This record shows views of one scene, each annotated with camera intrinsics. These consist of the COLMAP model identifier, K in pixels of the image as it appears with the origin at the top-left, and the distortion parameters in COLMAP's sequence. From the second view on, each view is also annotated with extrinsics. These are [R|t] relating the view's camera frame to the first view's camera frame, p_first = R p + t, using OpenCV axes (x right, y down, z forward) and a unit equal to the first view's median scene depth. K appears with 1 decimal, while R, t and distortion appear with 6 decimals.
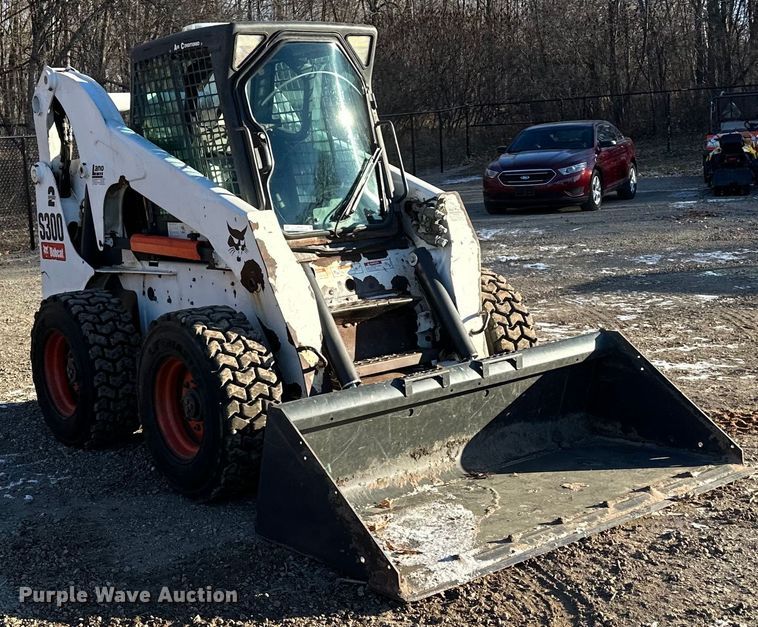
lens RADIAL K [[1173.7, 0, 379.0], [0, 1173.7, 313.5], [0, 0, 1]] dist [0.000379, 0.087338]
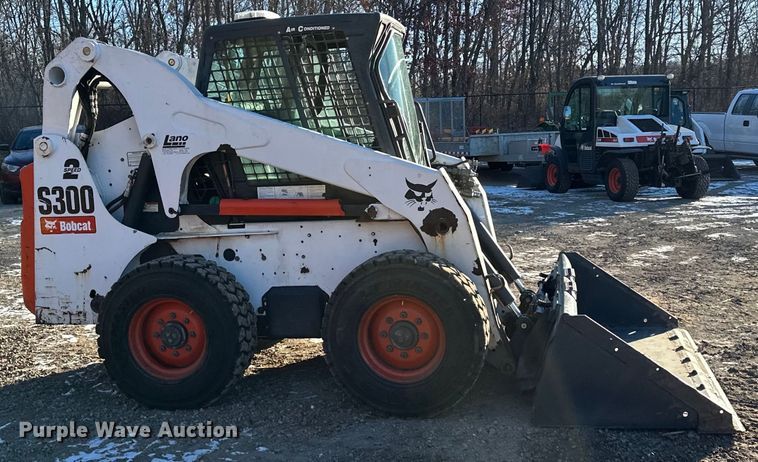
lens RADIAL K [[930.6, 0, 379.0], [0, 930.6, 231.0], [0, 0, 1]] dist [0.092058, -0.015145]
pose [[0.761195, -0.056785, 0.646032, -0.634895], [0.095922, 0.995061, -0.025558, -0.003173], [-0.641390, 0.081423, 0.762882, 0.252928]]
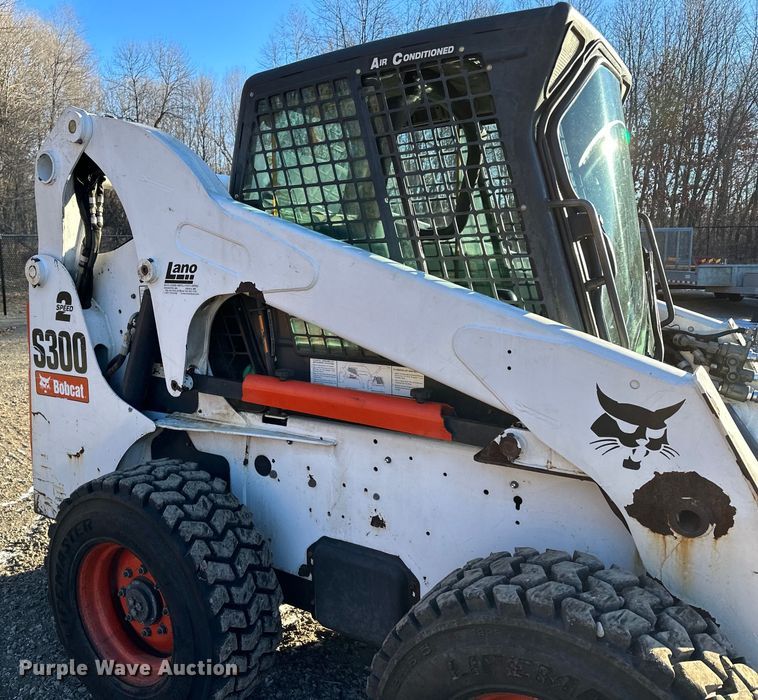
lens RADIAL K [[663.8, 0, 295.2], [0, 663.8, 339.0], [0, 0, 1]] dist [0.099647, -0.134544]
pose [[0.960917, 0.002858, 0.276821, -0.275239], [0.003486, 0.999742, -0.022424, -0.076867], [-0.276814, 0.022513, 0.960660, 0.635549]]
